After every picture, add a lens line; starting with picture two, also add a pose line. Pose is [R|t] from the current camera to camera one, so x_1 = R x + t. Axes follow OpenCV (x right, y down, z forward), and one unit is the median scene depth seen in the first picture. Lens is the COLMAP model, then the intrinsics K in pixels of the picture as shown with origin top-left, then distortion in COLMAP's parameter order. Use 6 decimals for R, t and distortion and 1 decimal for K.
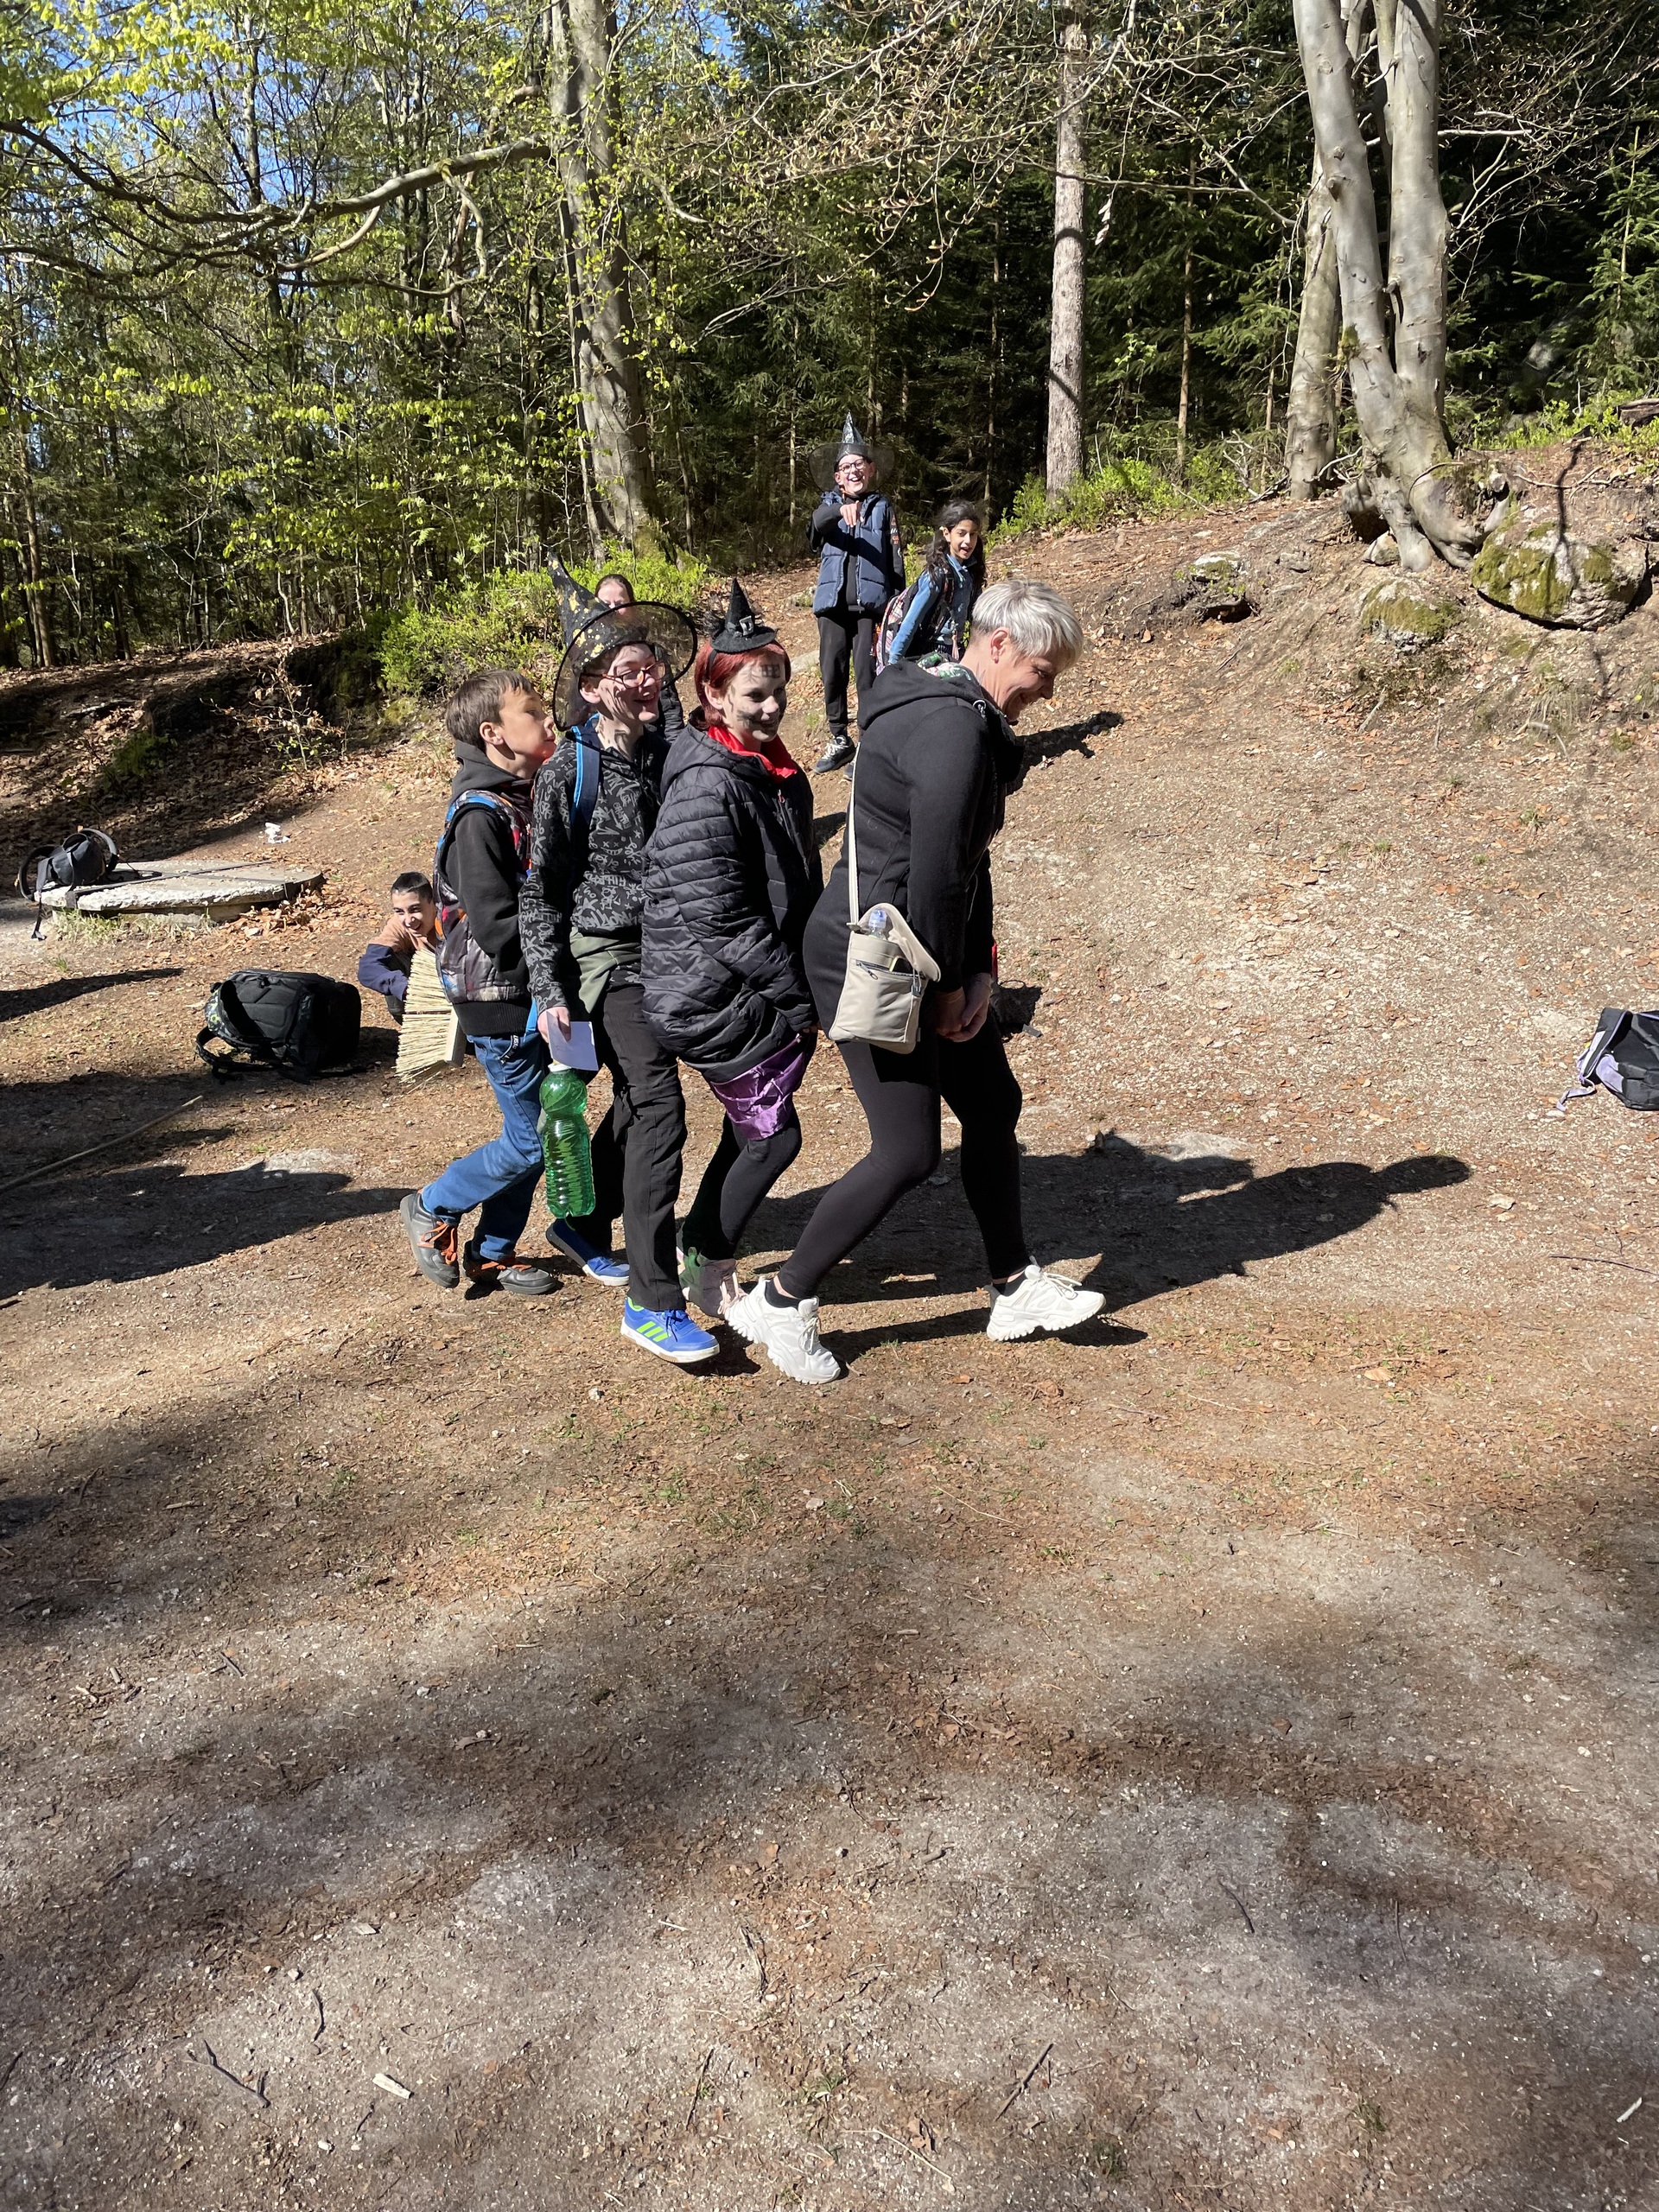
lens RADIAL K [[1714.7, 0, 842.0], [0, 1714.7, 1108.9], [0, 0, 1]] dist [0.129705, -0.145355]
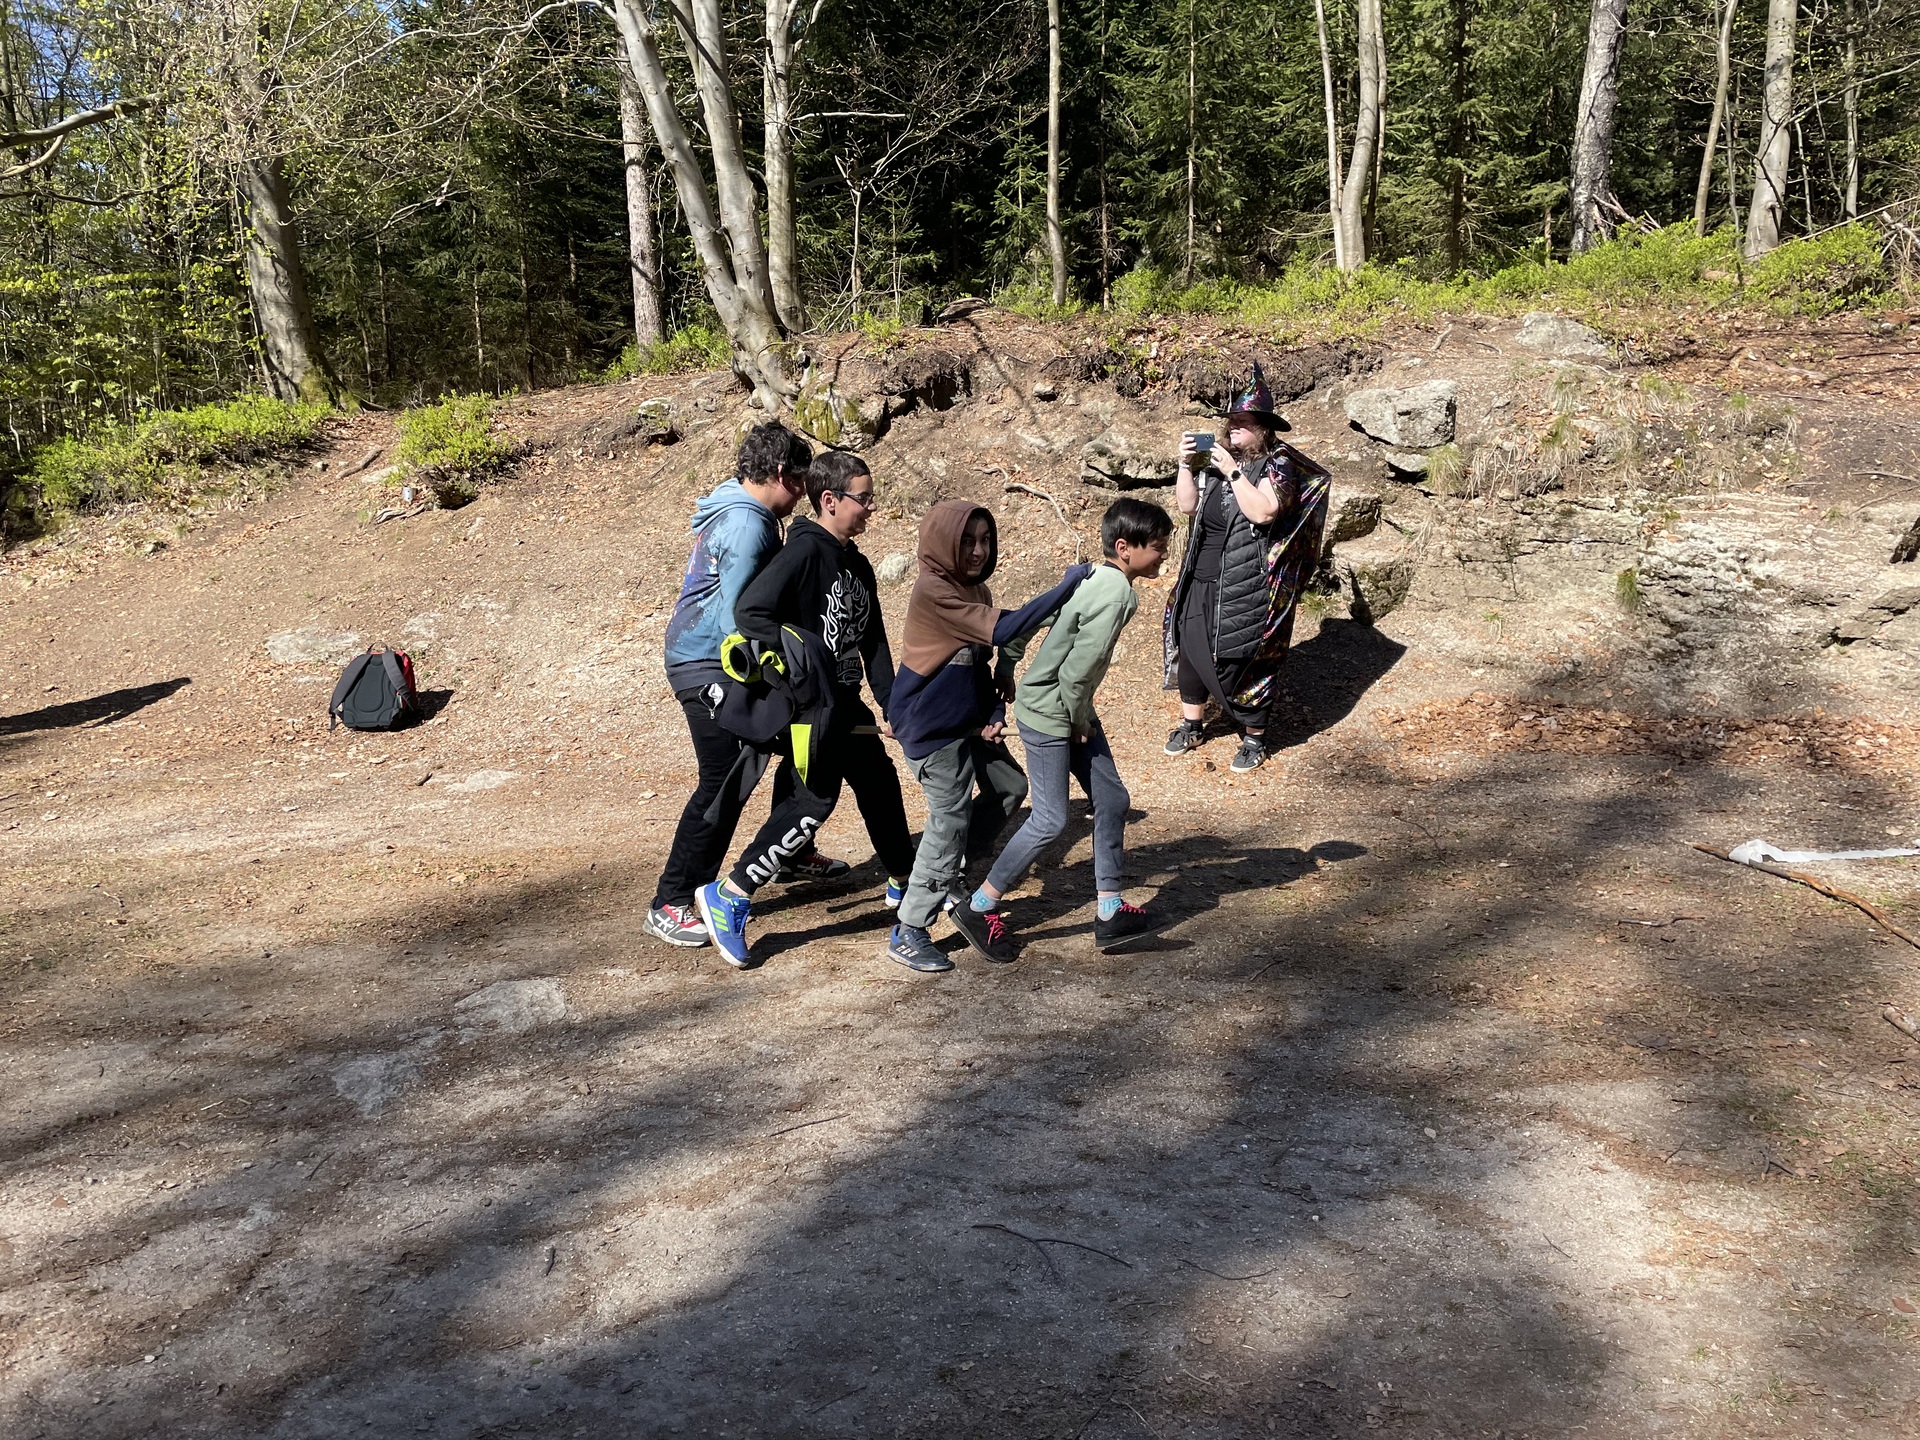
lens RADIAL K [[1477.1, 0, 999.6], [0, 1477.1, 739.4], [0, 0, 1]] dist [0.103198, -0.129610]
pose [[0.977109, -0.057265, 0.204888, 0.181325], [0.072324, 0.995143, -0.066776, 0.051955], [-0.200069, 0.080066, 0.976505, -0.192603]]
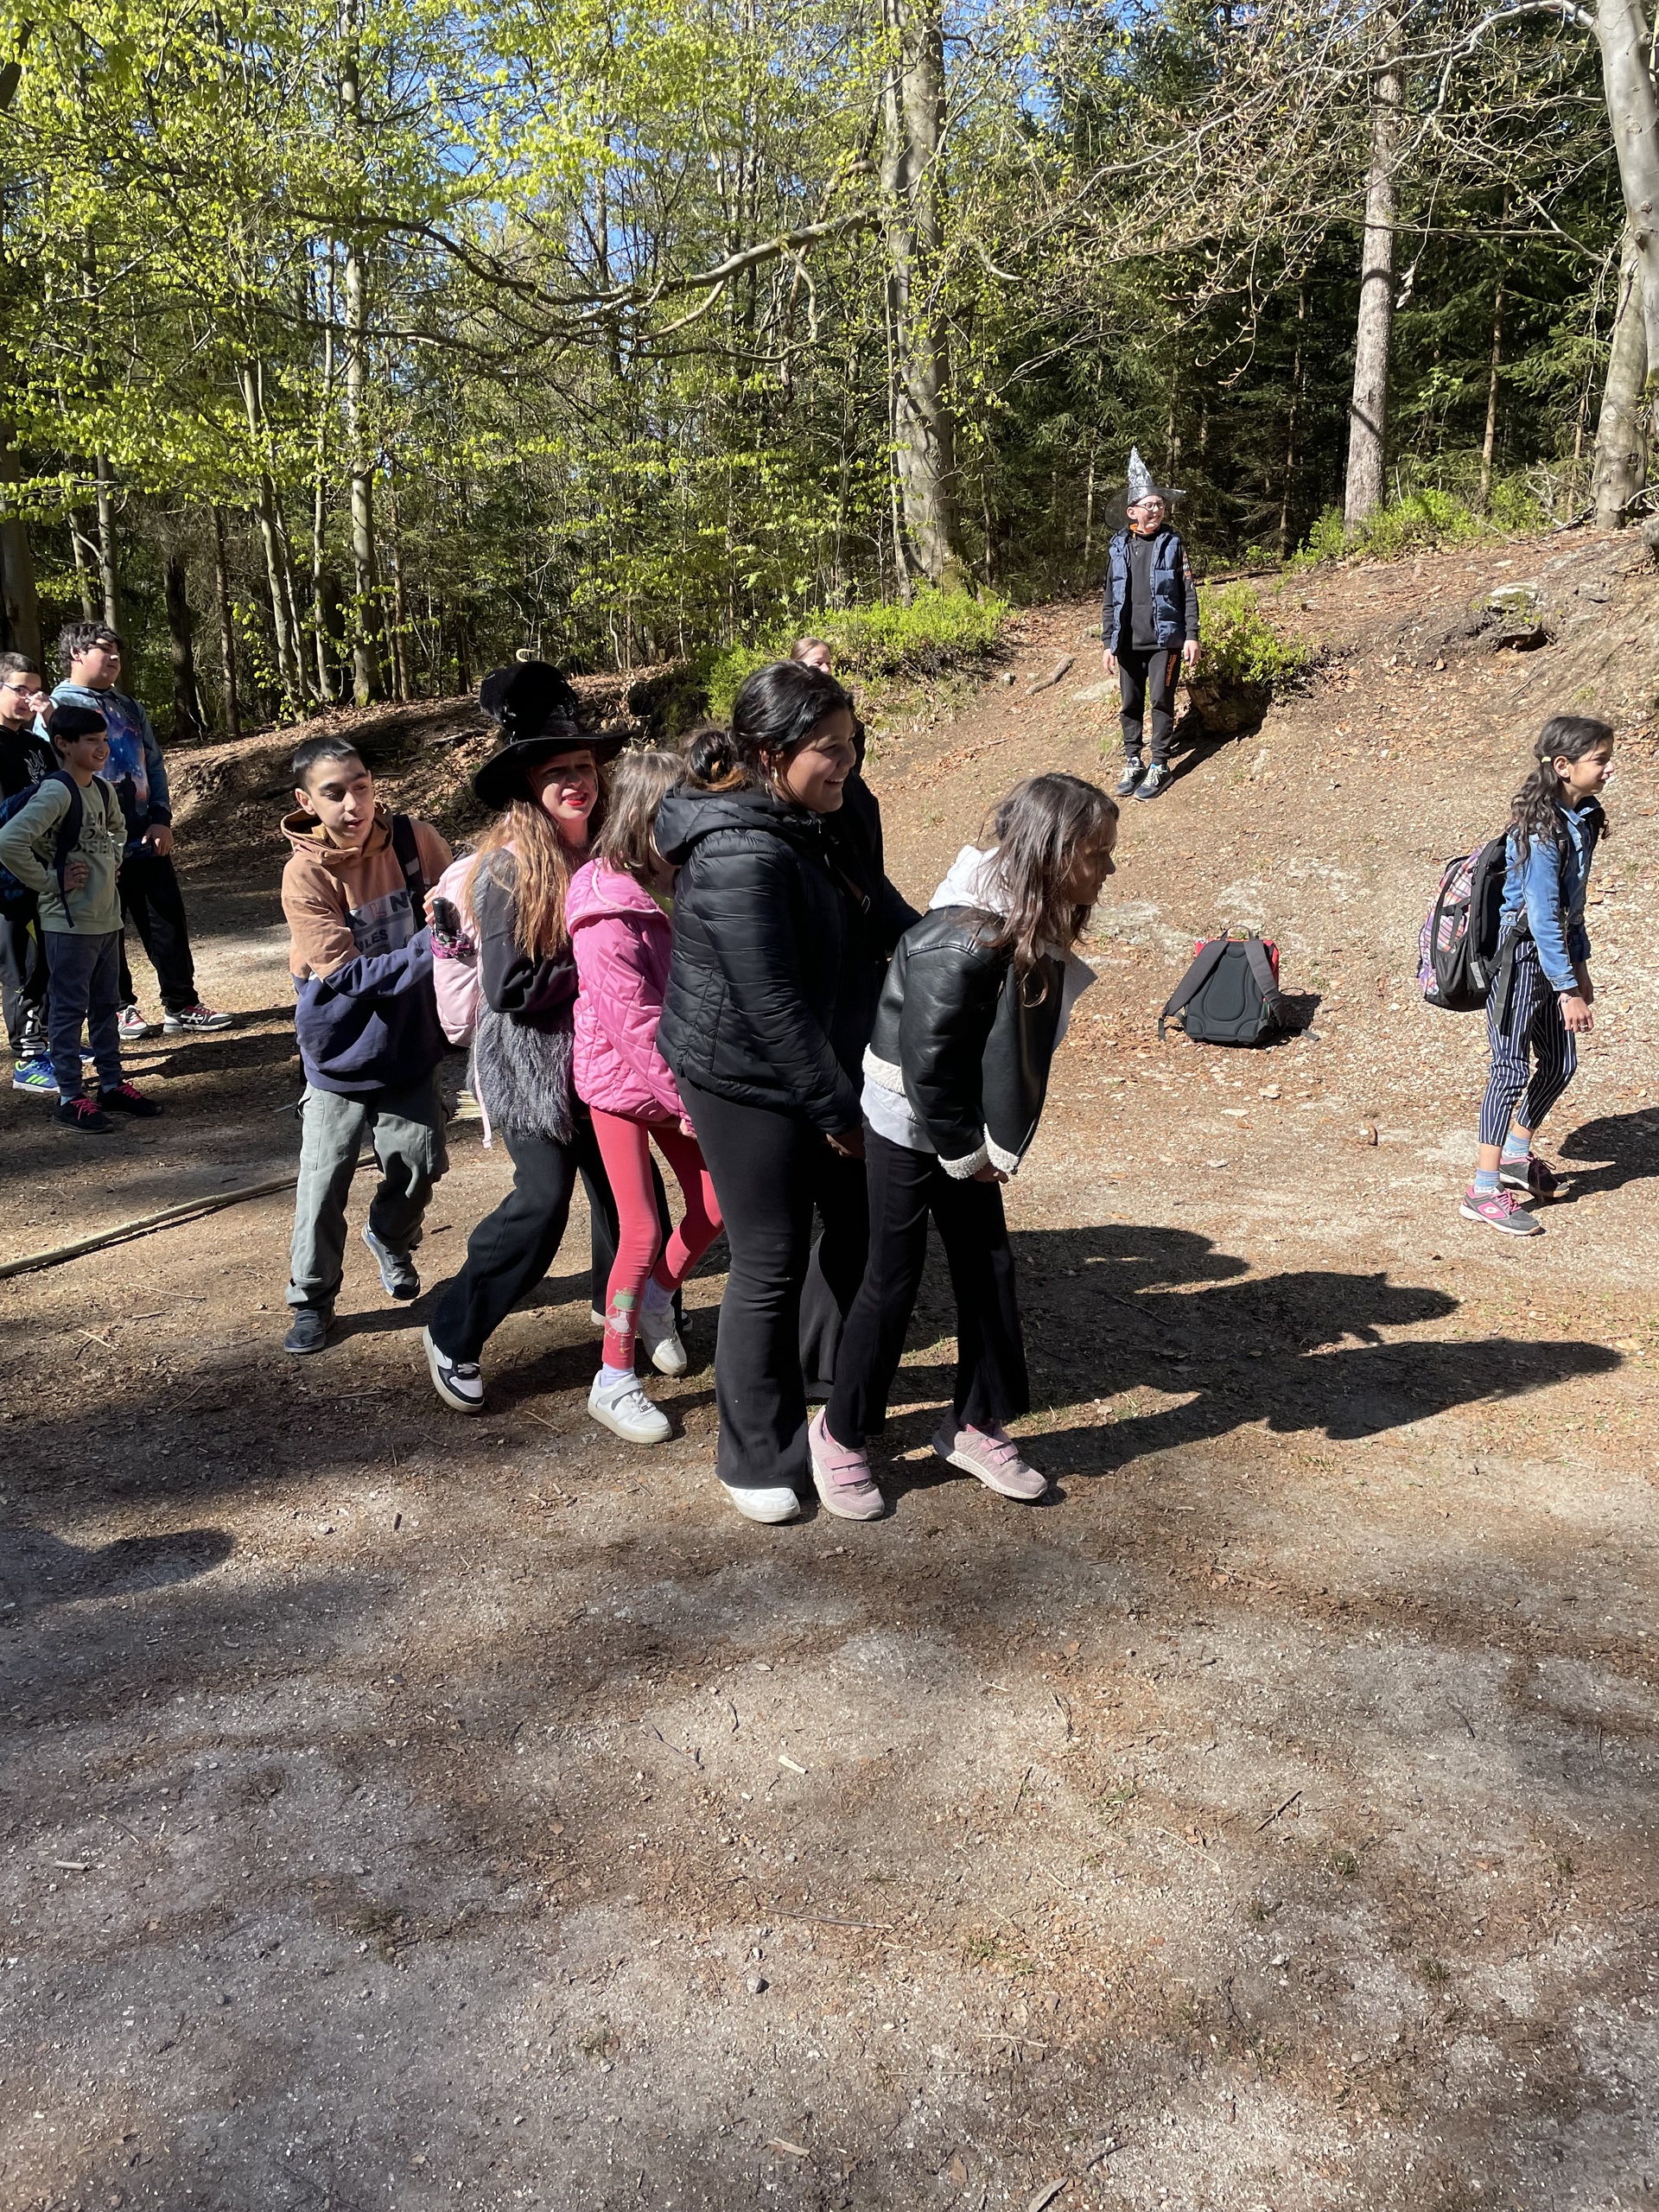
lens RADIAL K [[1701.7, 0, 829.5], [0, 1701.7, 1106.0], [0, 0, 1]] dist [0.103198, -0.129610]
pose [[0.986358, 0.037450, -0.160295, -0.006359], [-0.039581, 0.999165, -0.010117, 0.011663], [0.159782, 0.016324, 0.987017, -0.054000]]
